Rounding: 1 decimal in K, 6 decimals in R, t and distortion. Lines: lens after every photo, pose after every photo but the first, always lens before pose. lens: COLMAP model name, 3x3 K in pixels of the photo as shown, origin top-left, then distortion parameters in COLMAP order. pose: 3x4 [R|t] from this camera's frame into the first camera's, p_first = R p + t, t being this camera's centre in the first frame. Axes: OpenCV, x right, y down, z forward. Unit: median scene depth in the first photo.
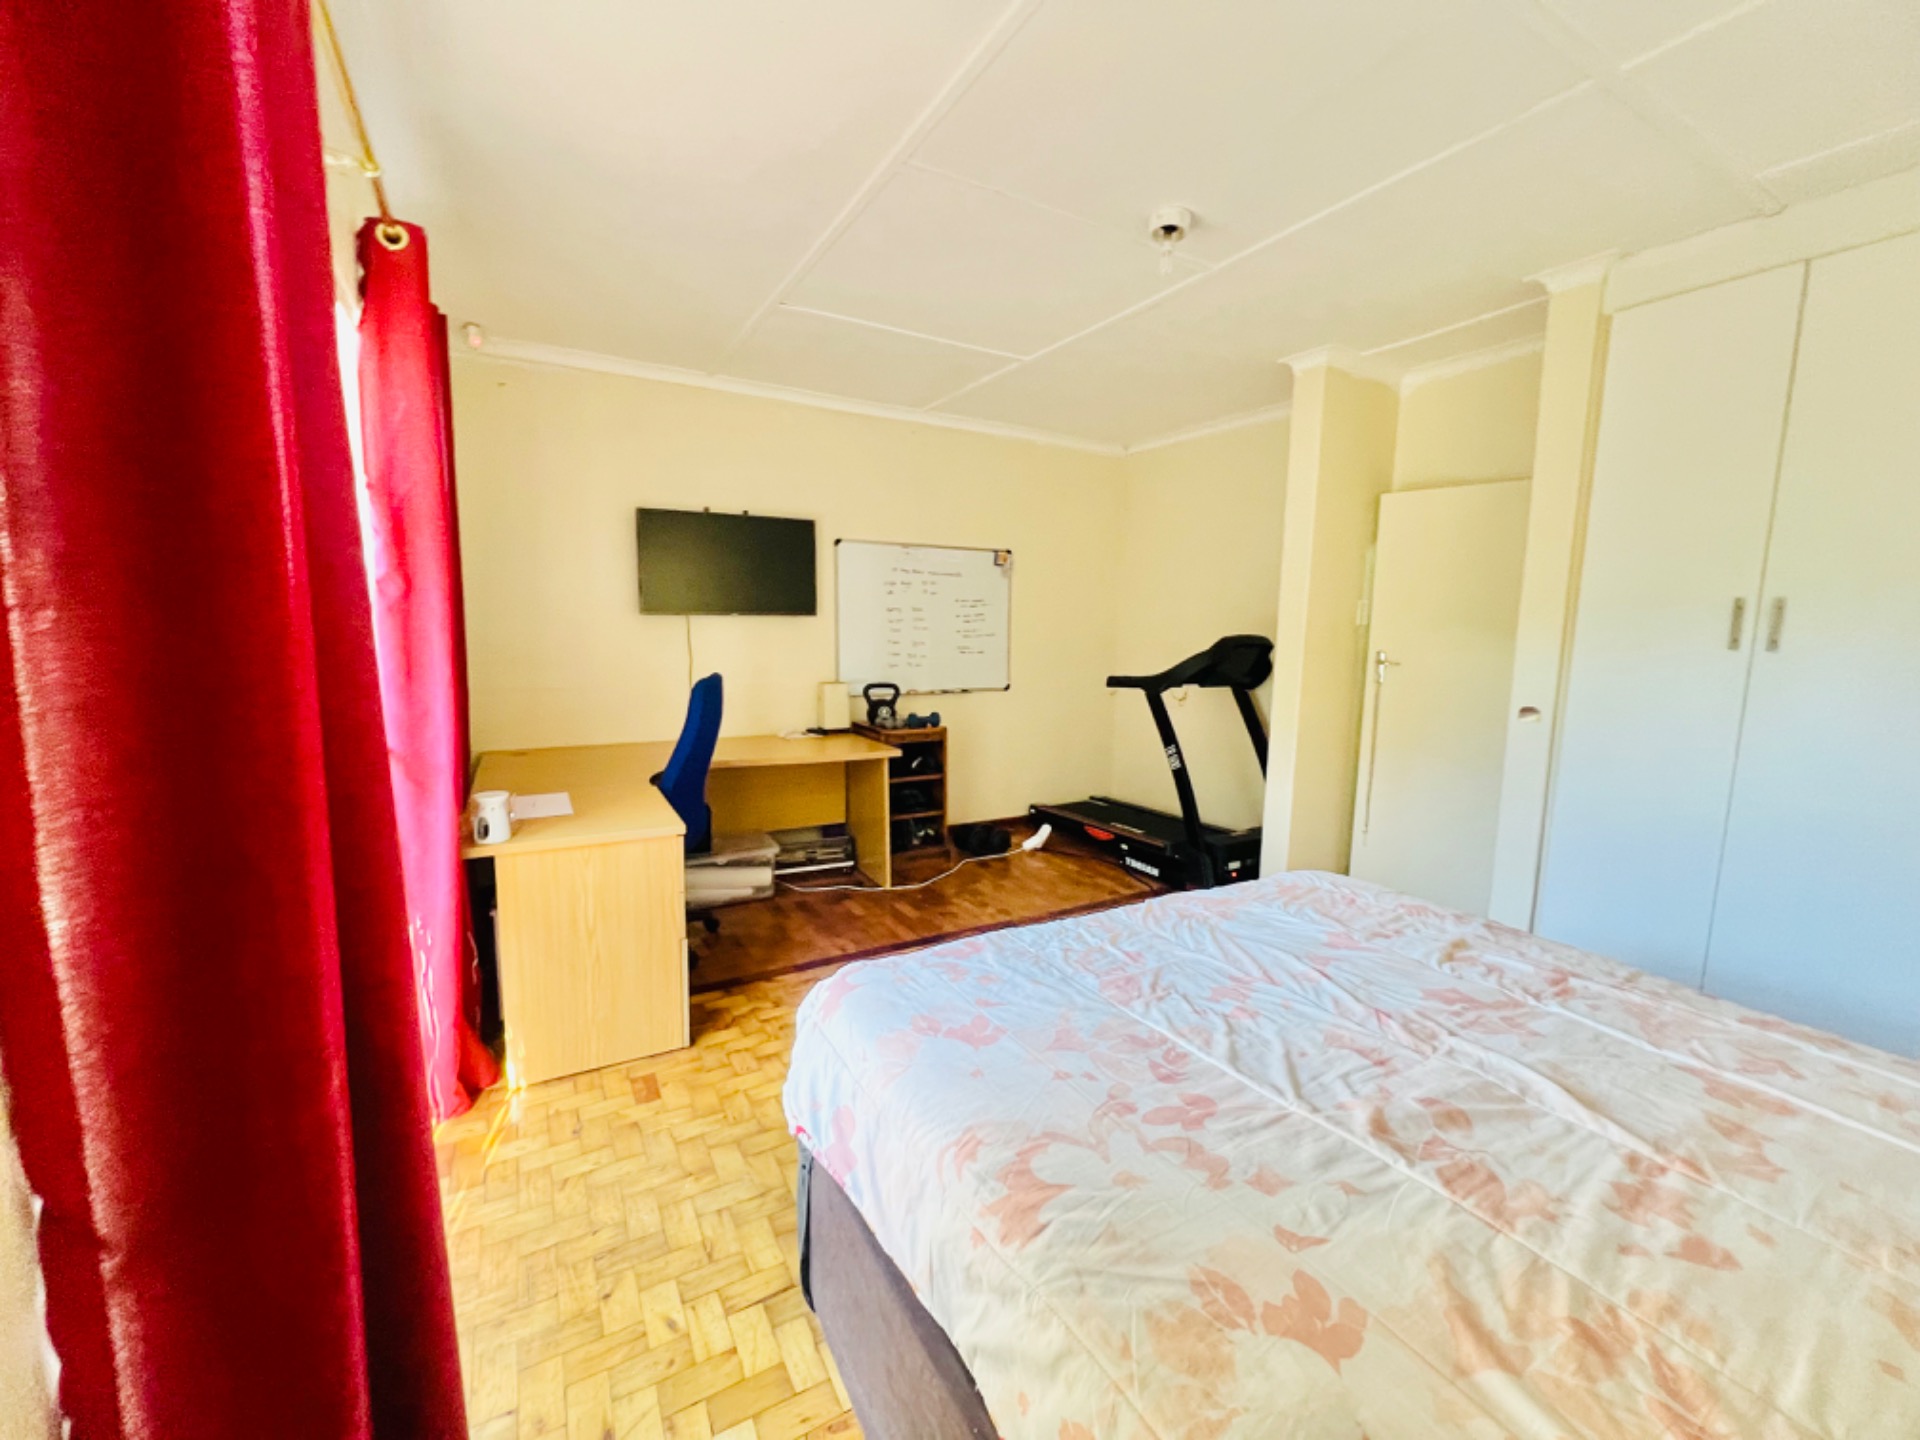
lens RADIAL K [[779.4, 0, 964.1], [0, 779.4, 720.0], [0, 0, 1]] dist [-0.004705, 0.000247]
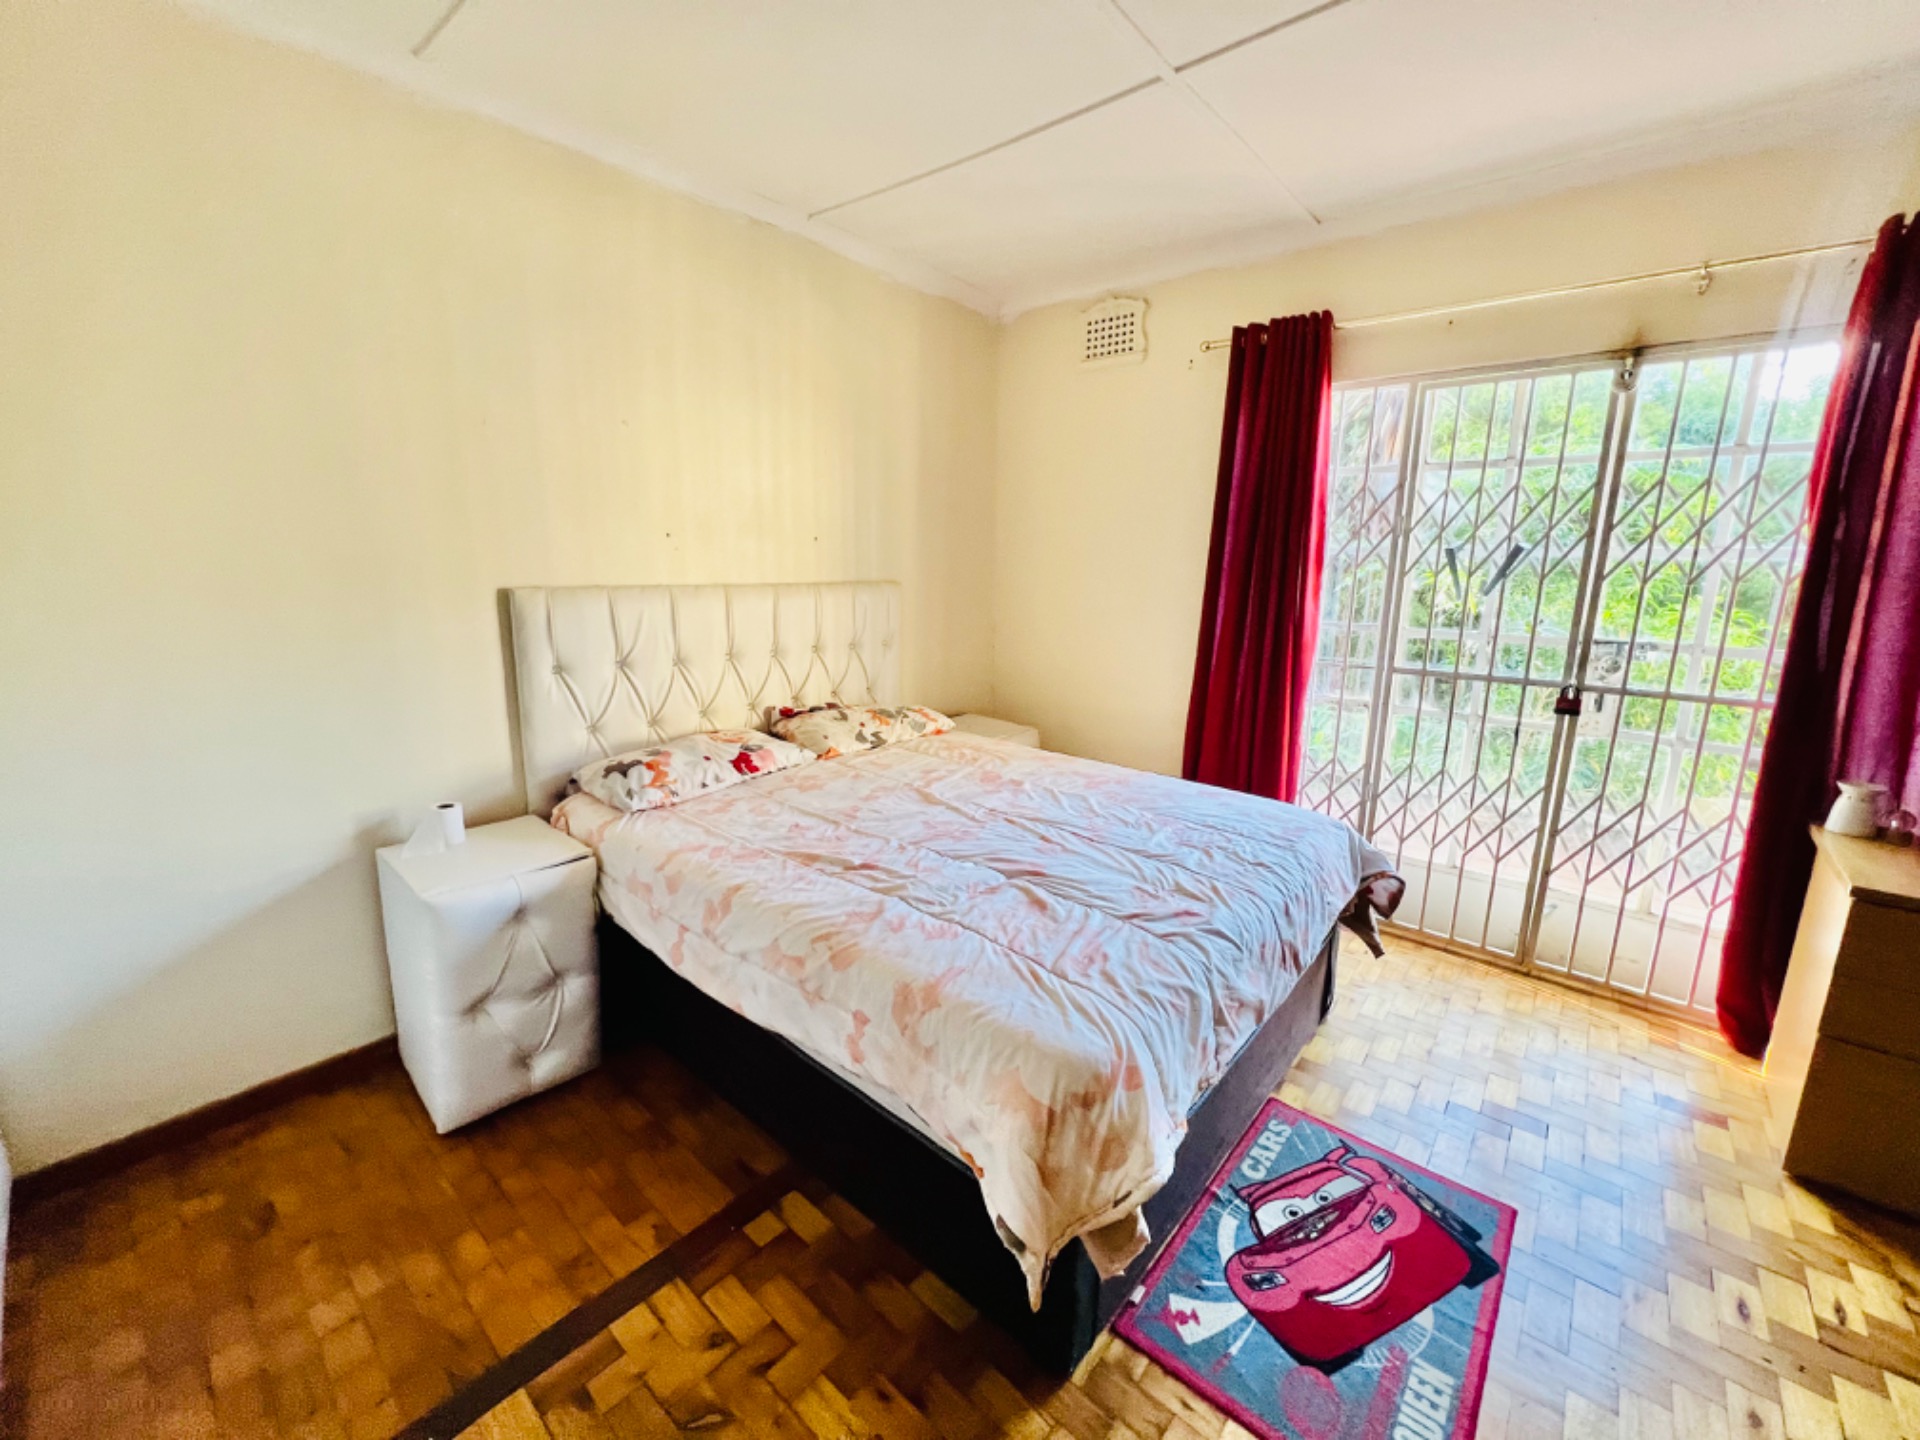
lens RADIAL K [[779.4, 0, 954.6], [0, 779.4, 711.8], [0, 0, 1]] dist [-0.004705, 0.000247]
pose [[-0.946348, 0.033533, -0.321405, 0.377692], [-0.072782, 0.946929, 0.313094, -0.105764], [0.314847, 0.319688, -0.893684, 0.763127]]
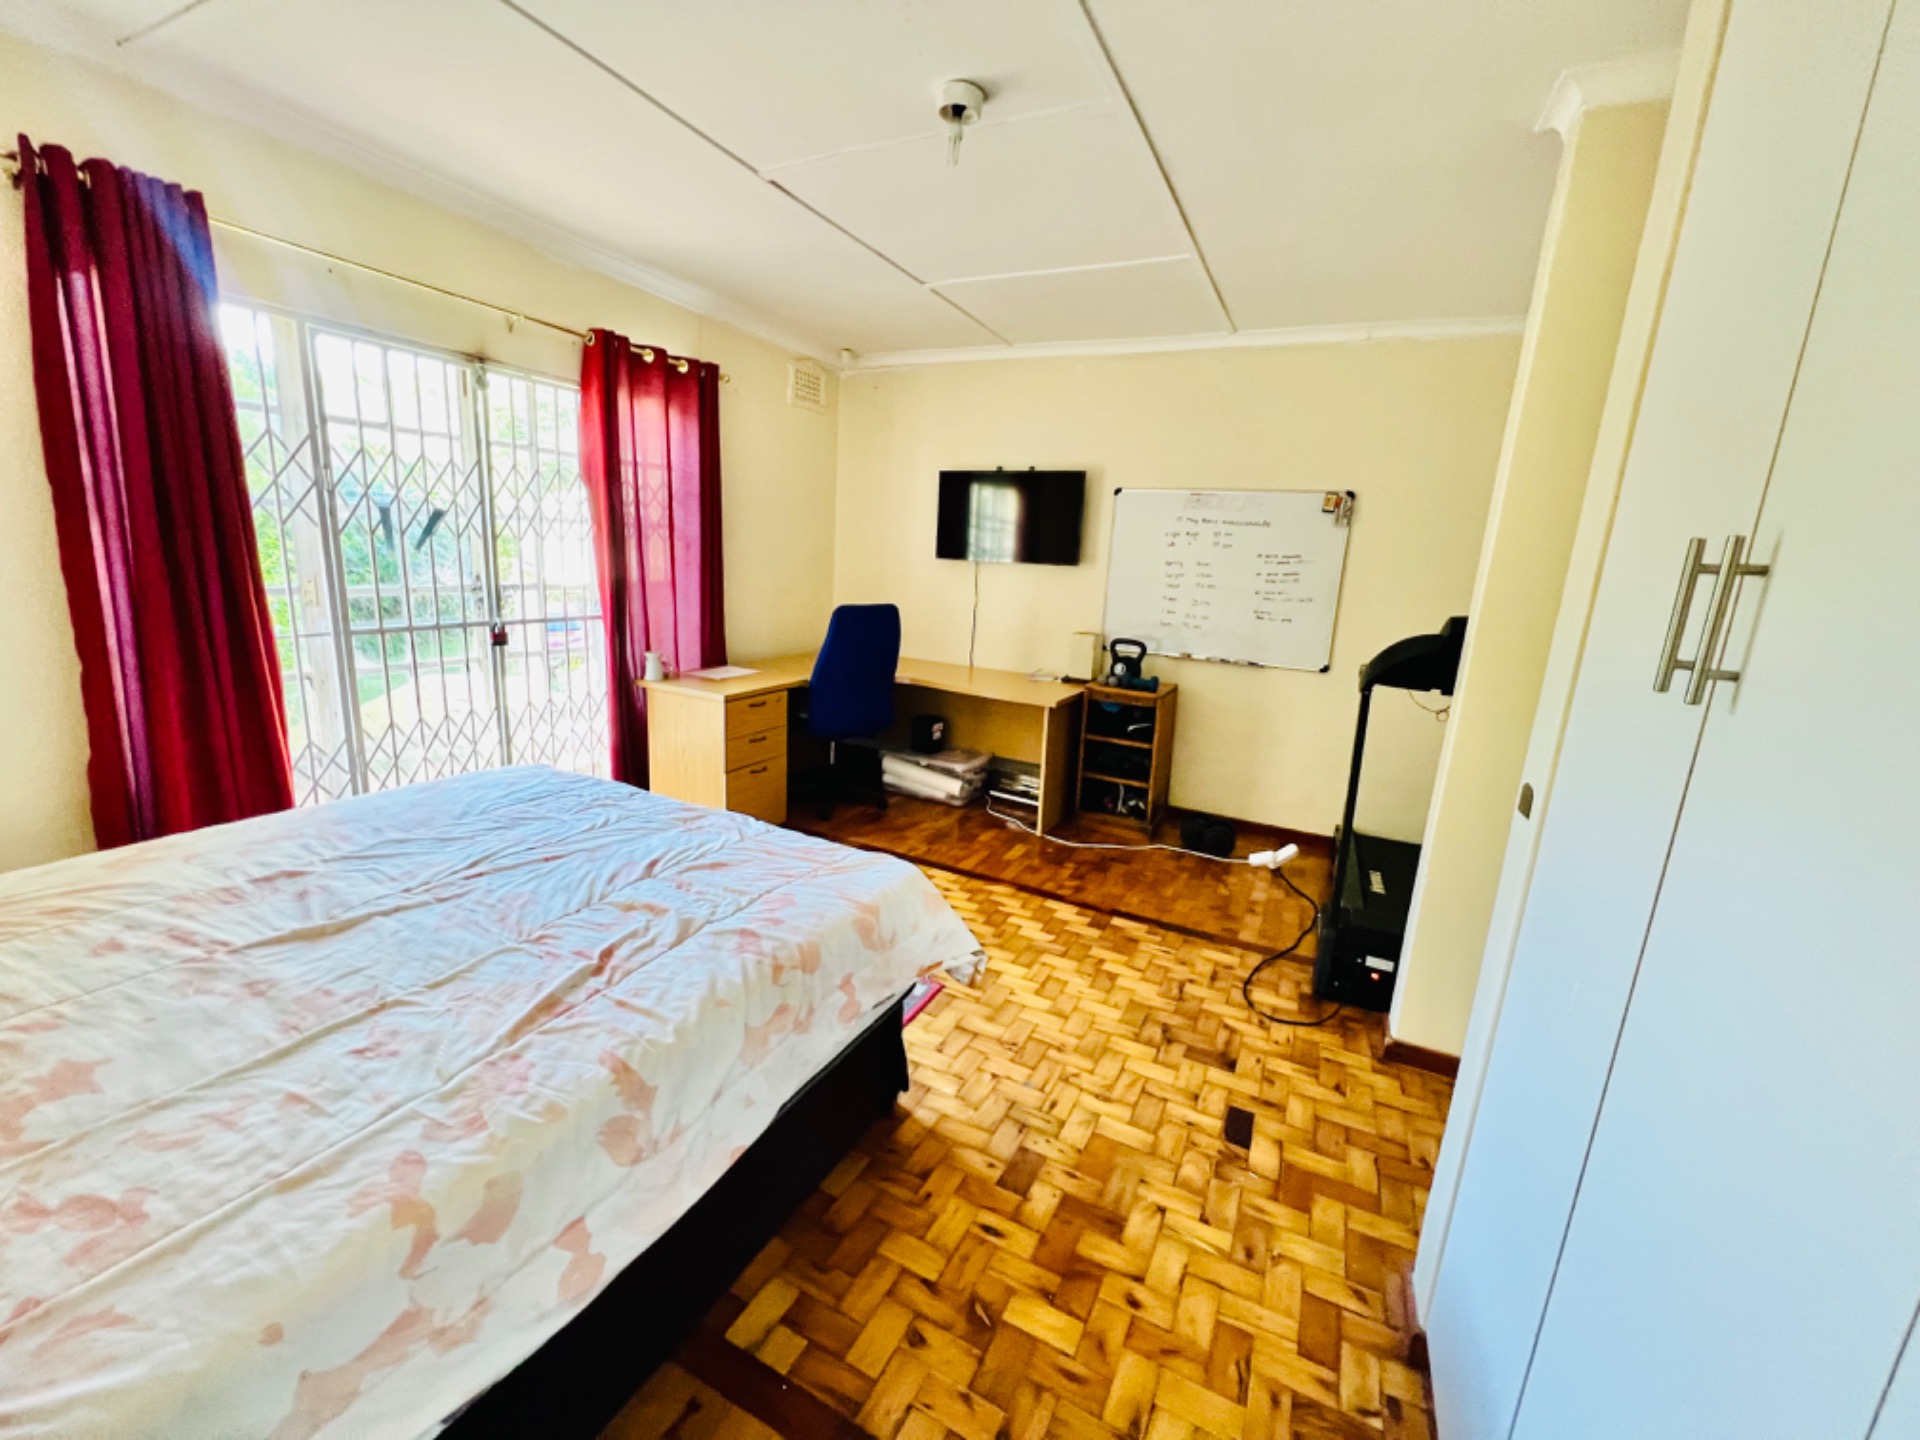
lens RADIAL K [[779.4, 0, 945.9], [0, 779.4, 722.1], [0, 0, 1]] dist [-0.004705, 0.000247]
pose [[0.539350, 0.193099, -0.819643, 0.618815], [-0.151501, 0.979722, 0.131119, -0.041947], [0.828341, 0.053457, 0.557668, 0.305464]]
